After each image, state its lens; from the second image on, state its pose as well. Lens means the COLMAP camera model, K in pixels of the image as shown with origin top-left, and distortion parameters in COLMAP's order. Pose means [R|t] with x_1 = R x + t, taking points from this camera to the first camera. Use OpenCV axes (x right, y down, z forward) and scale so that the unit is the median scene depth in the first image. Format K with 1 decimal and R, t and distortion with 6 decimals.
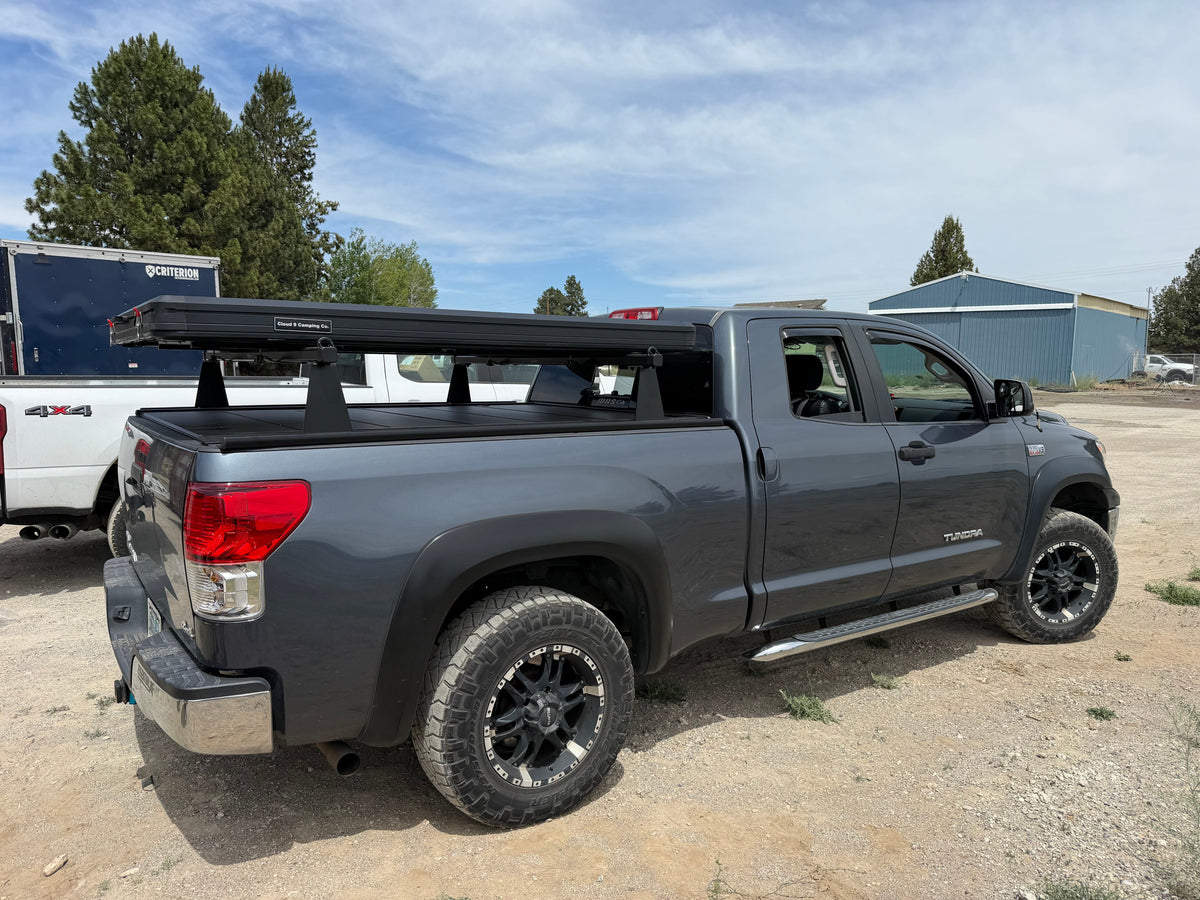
lens RADIAL K [[875.8, 0, 598.5], [0, 875.8, 457.1], [0, 0, 1]] dist [0.114957, -0.171998]
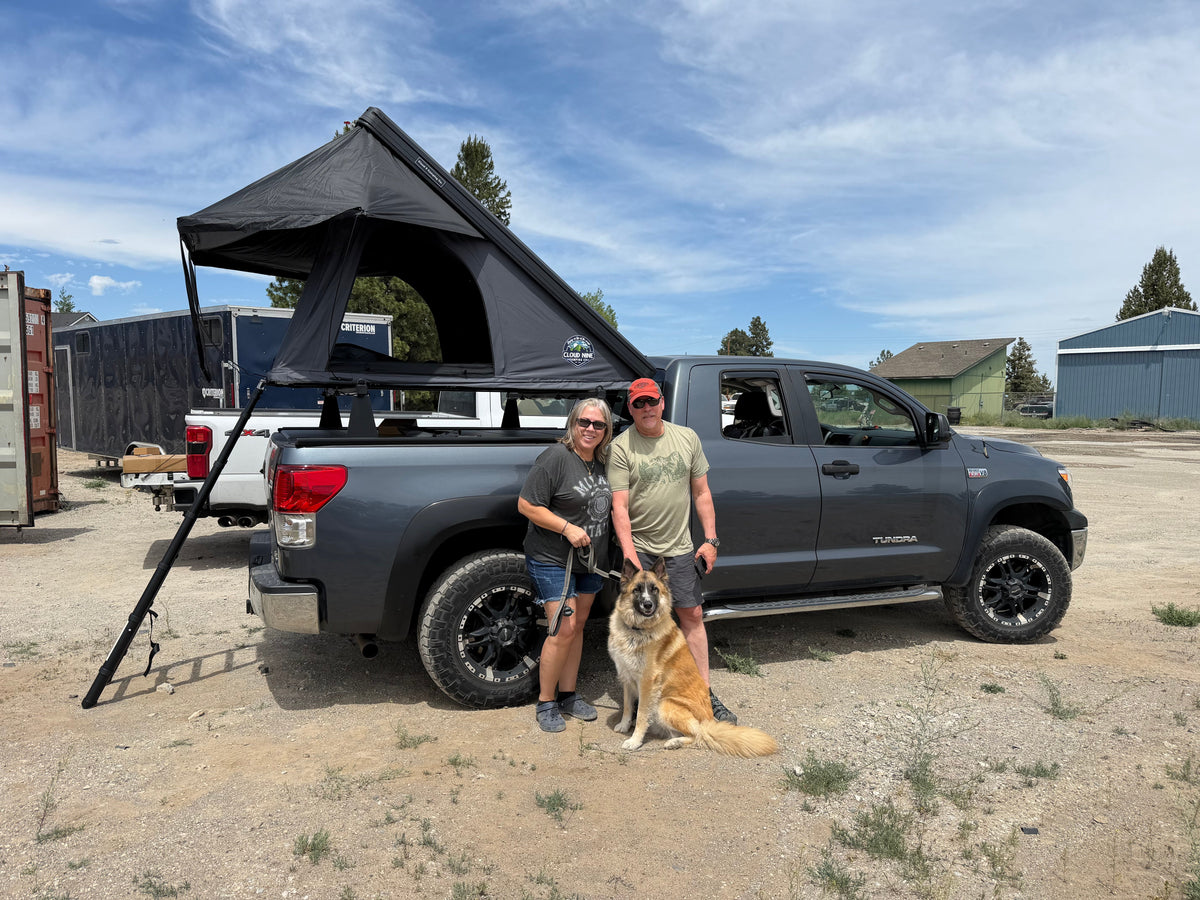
lens RADIAL K [[890.5, 0, 600.0], [0, 890.5, 450.0], [0, 0, 1]] dist [0.138485, -0.220529]
pose [[0.976270, 0.014739, -0.216056, 0.261321], [-0.026729, 0.998254, -0.052675, 0.038180], [0.214902, 0.057200, 0.974959, -0.277964]]
